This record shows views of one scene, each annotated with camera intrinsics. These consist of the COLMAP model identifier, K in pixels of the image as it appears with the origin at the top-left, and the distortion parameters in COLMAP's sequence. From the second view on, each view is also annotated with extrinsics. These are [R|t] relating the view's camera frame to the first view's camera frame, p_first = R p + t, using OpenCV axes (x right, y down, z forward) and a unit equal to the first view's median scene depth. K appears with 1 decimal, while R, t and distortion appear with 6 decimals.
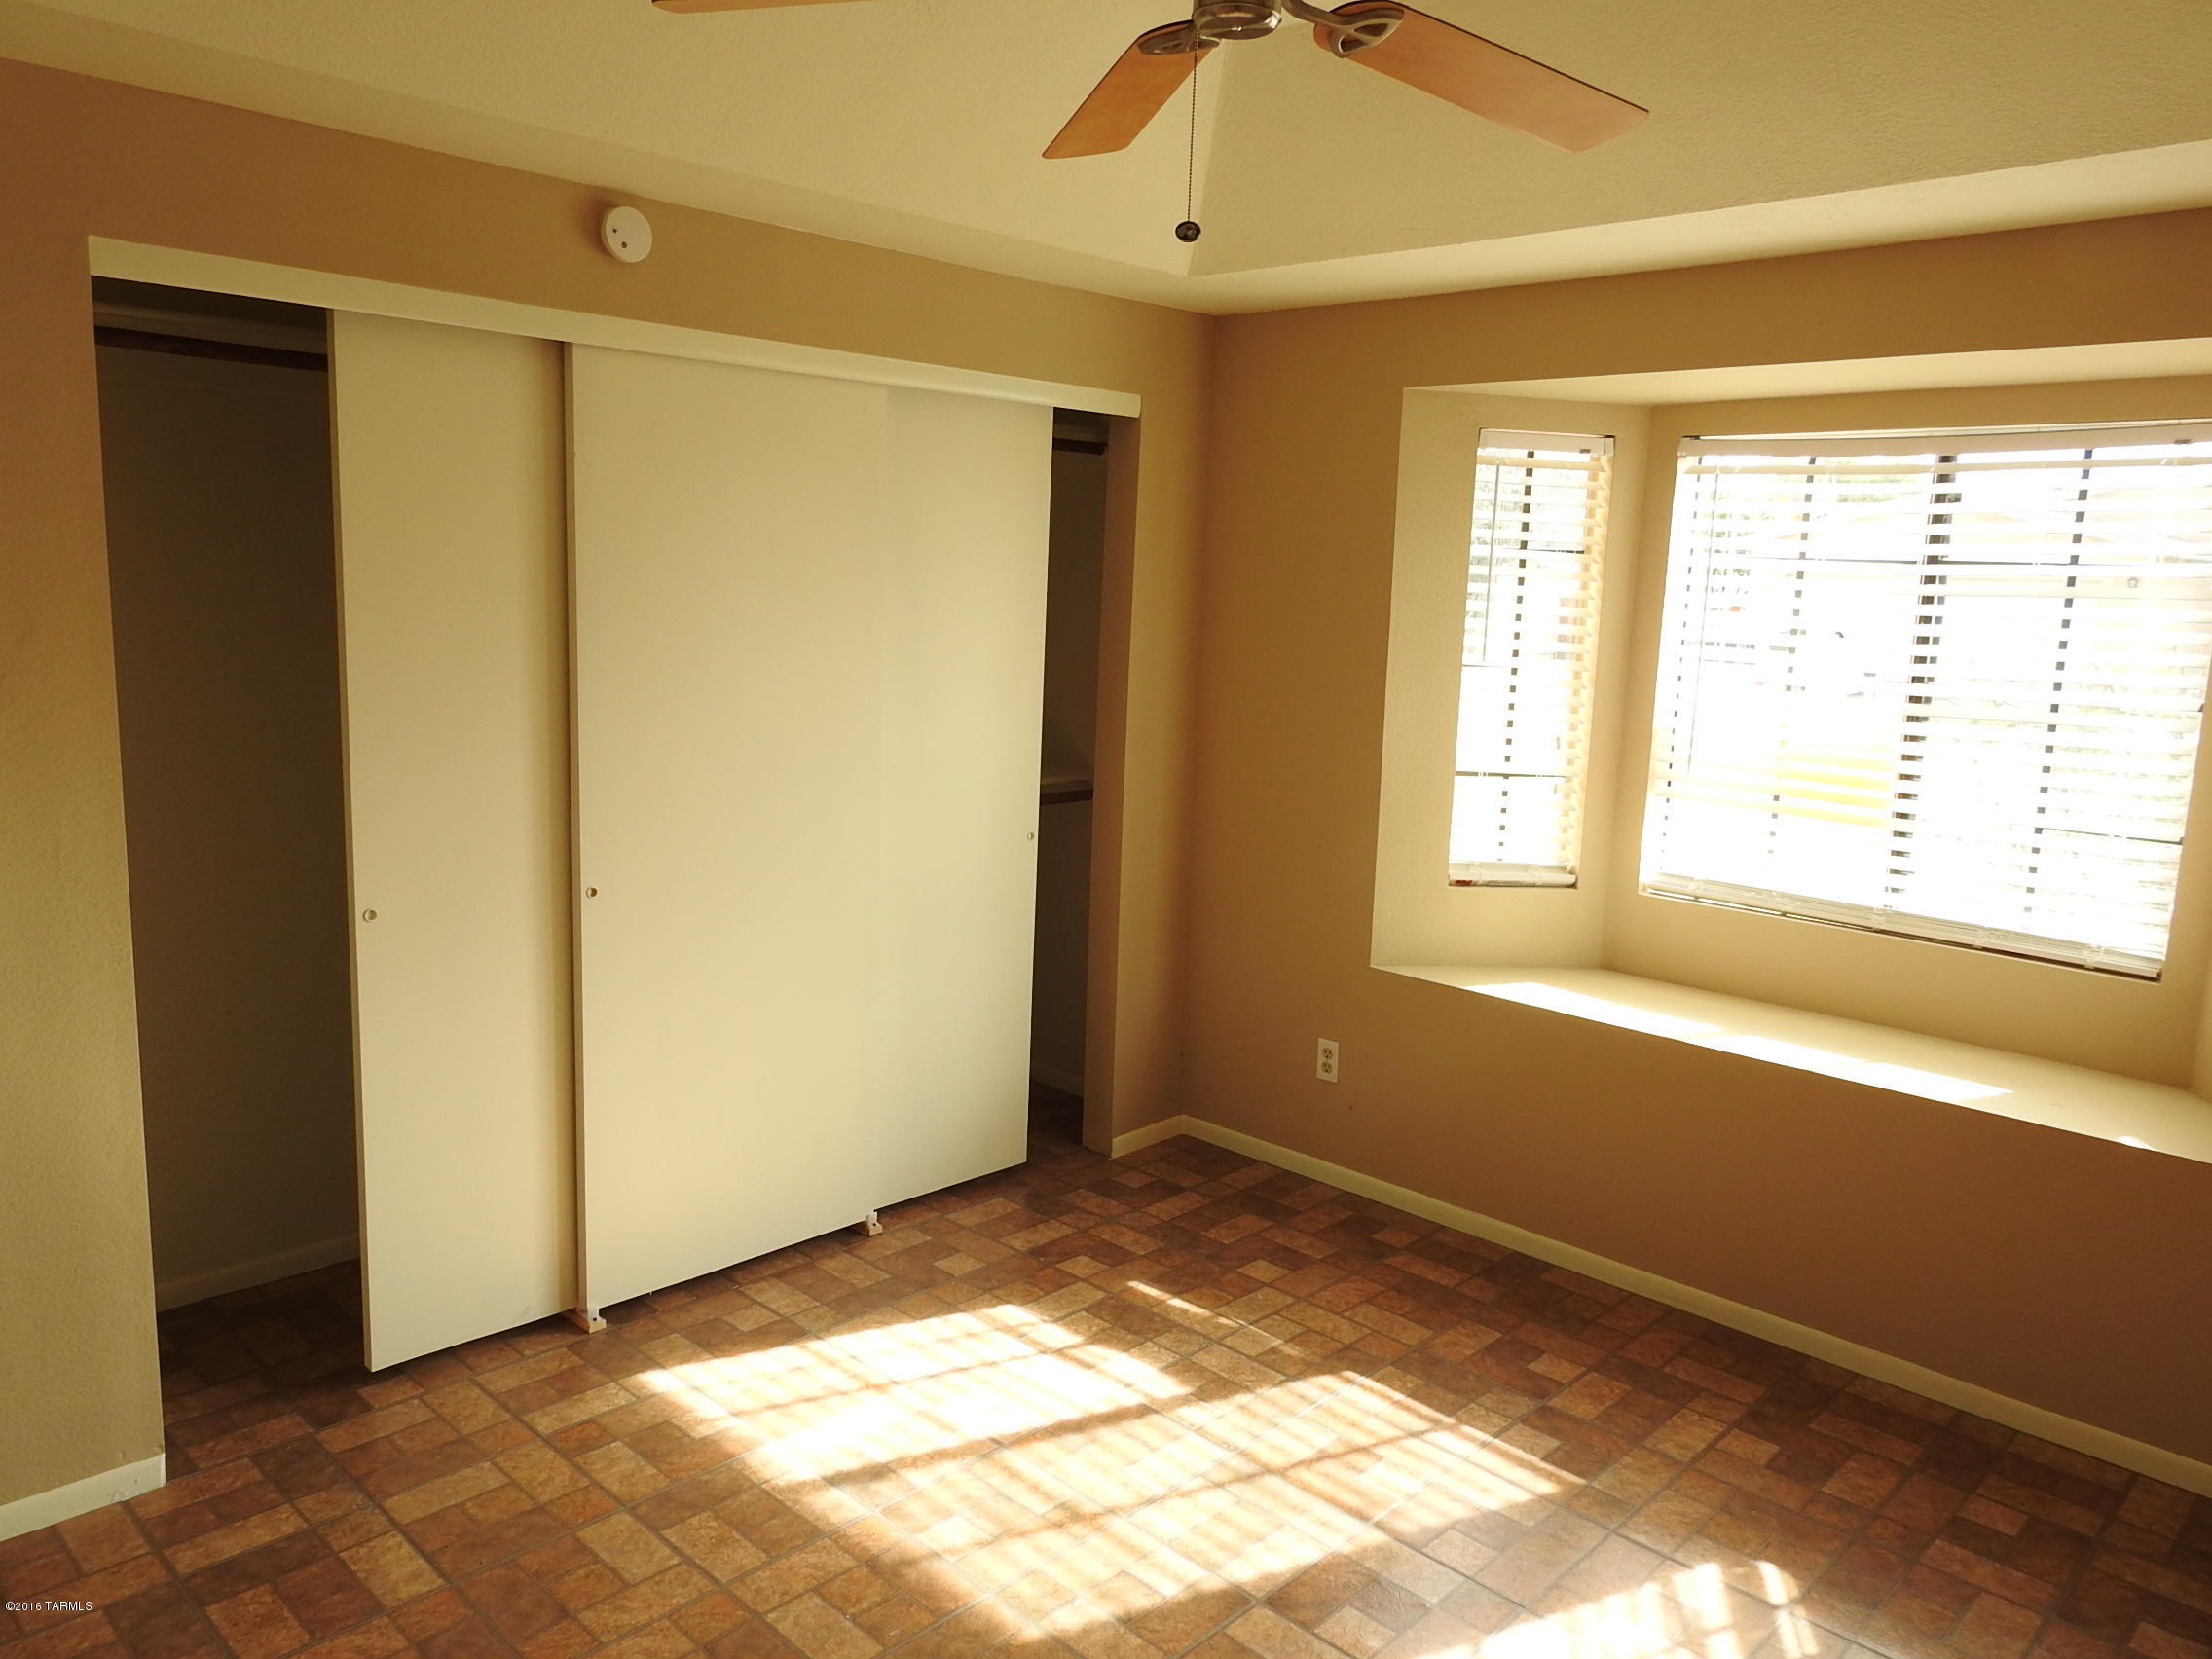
lens RADIAL K [[1593.1, 0, 1100.9], [0, 1593.1, 837.5], [0, 0, 1]] dist [0.002509, 0.006790]
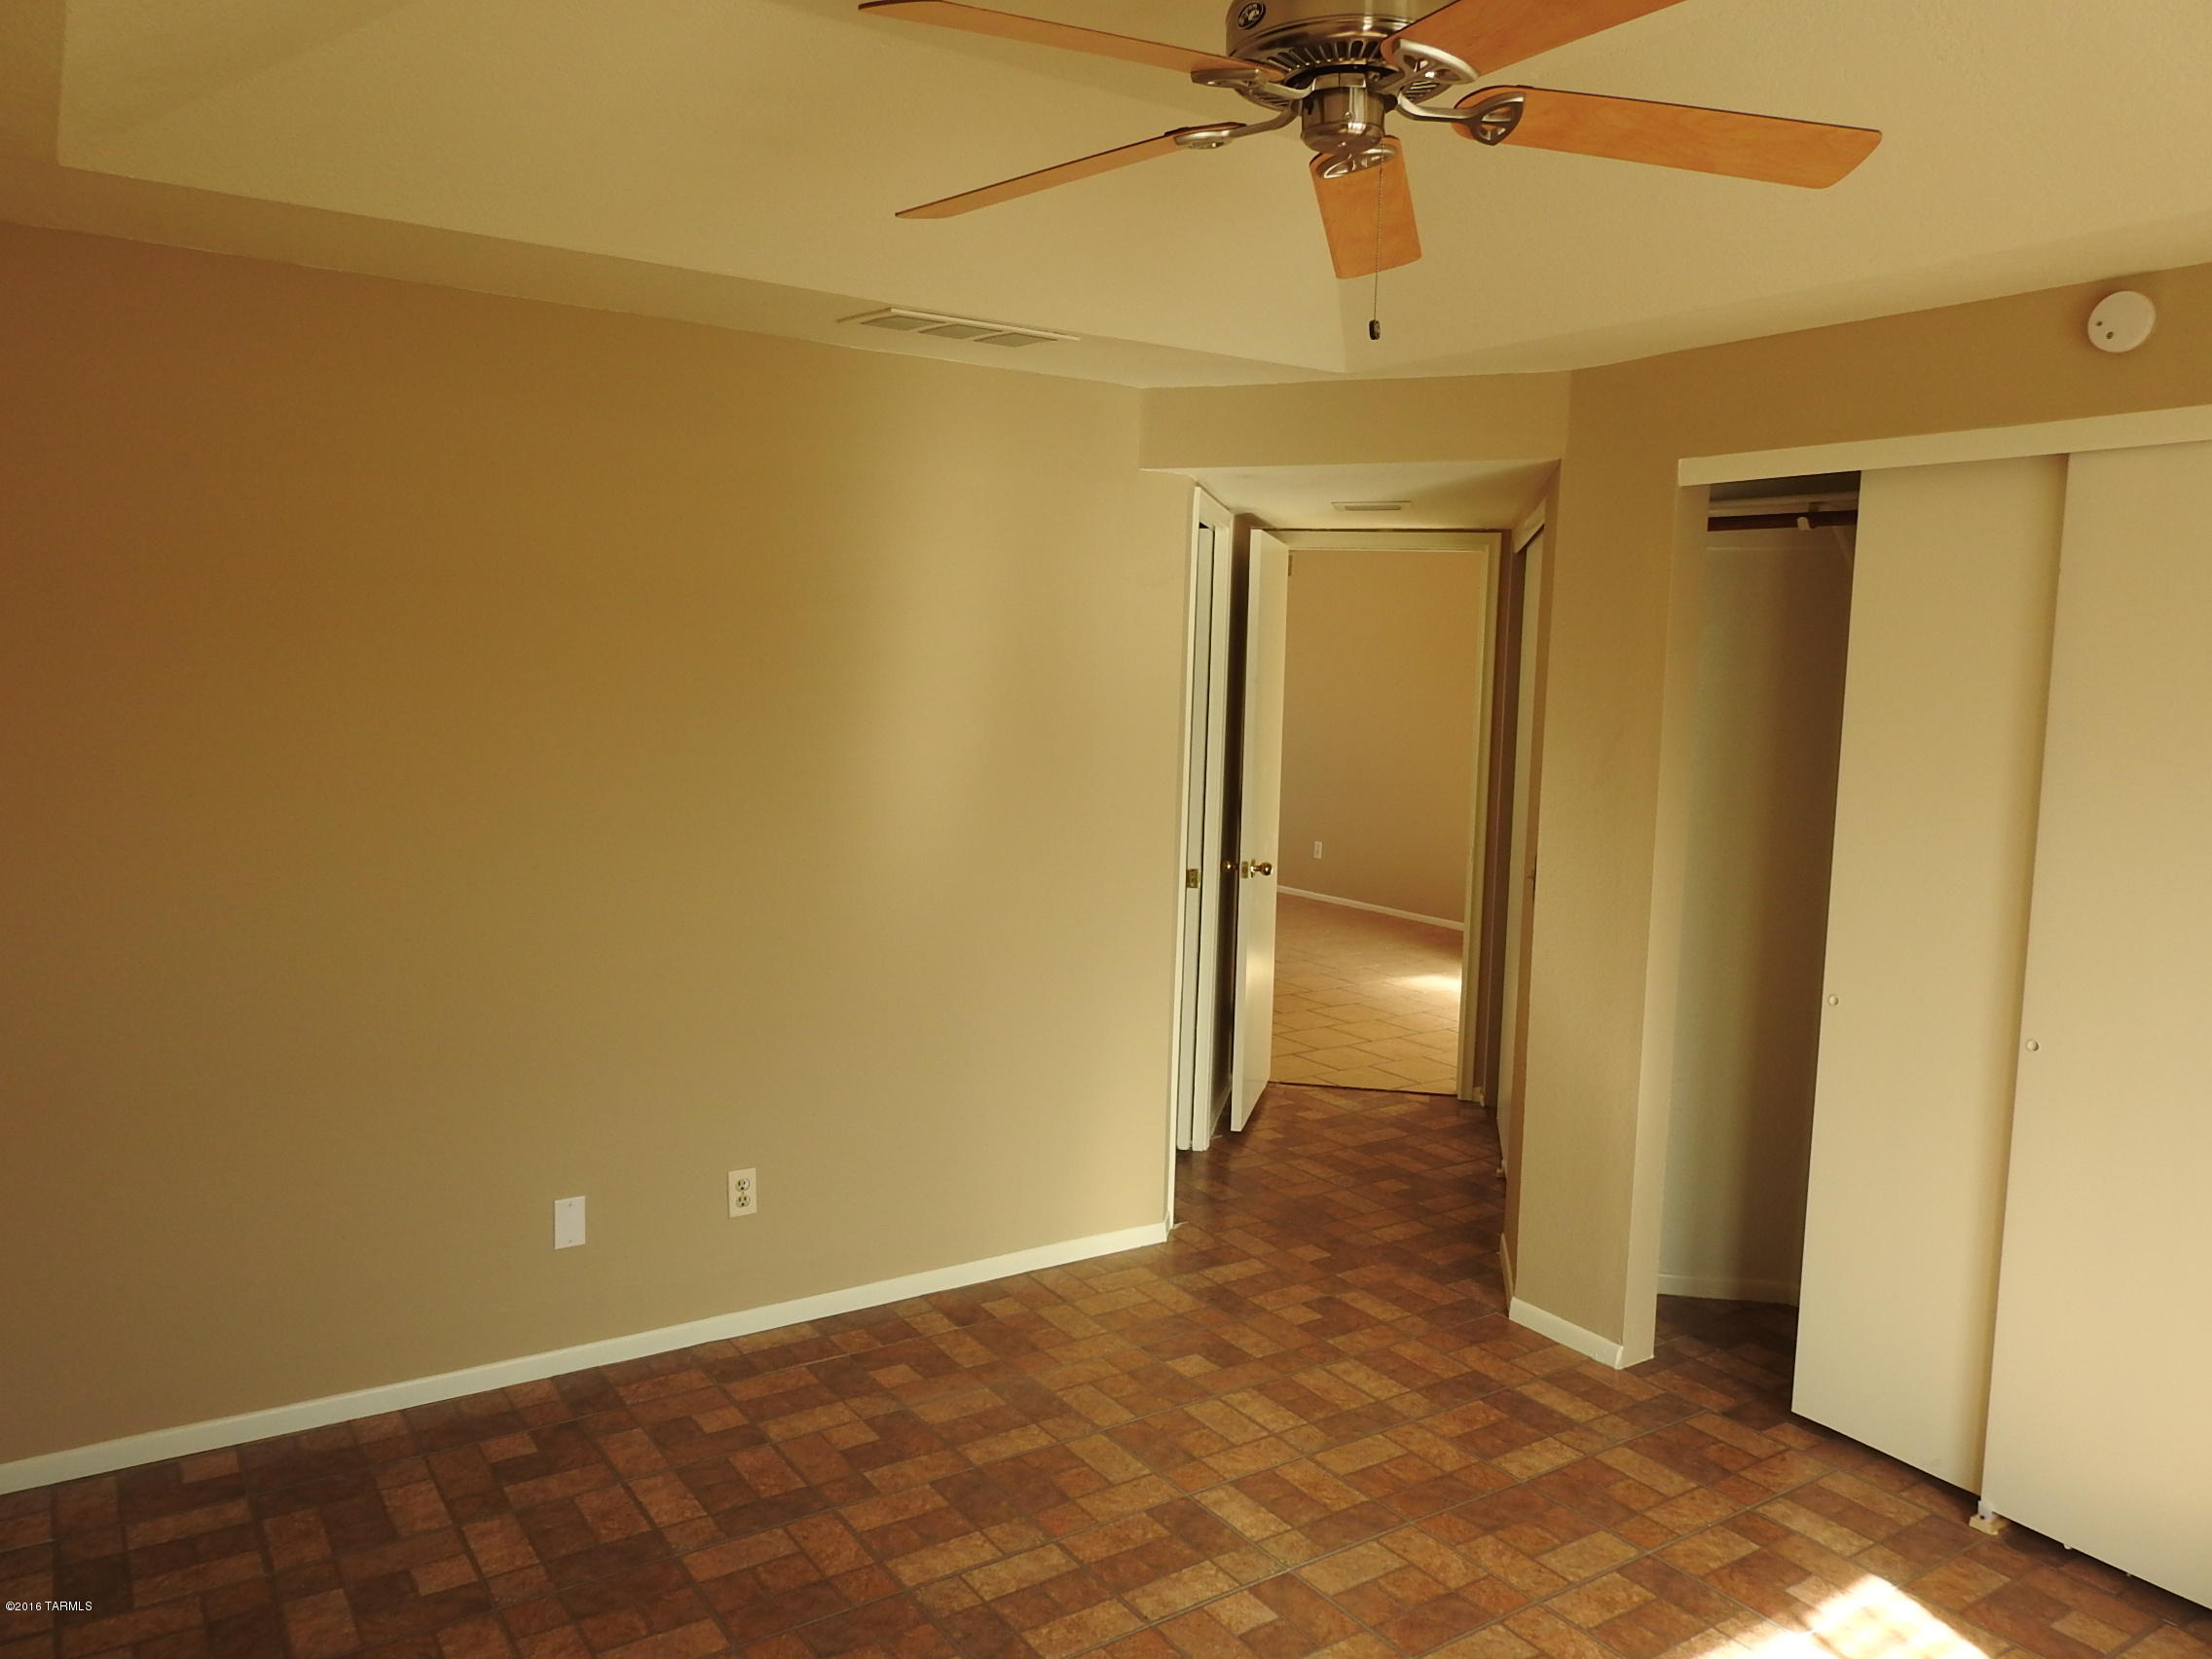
lens RADIAL K [[1593.1, 0, 1102.9], [0, 1593.1, 820.4], [0, 0, 1]] dist [0.002509, 0.006790]
pose [[-0.201452, 0.056396, -0.977873, 0.774055], [-0.195108, 0.976024, 0.096484, -0.086150], [0.959870, 0.210228, -0.185619, 0.734861]]
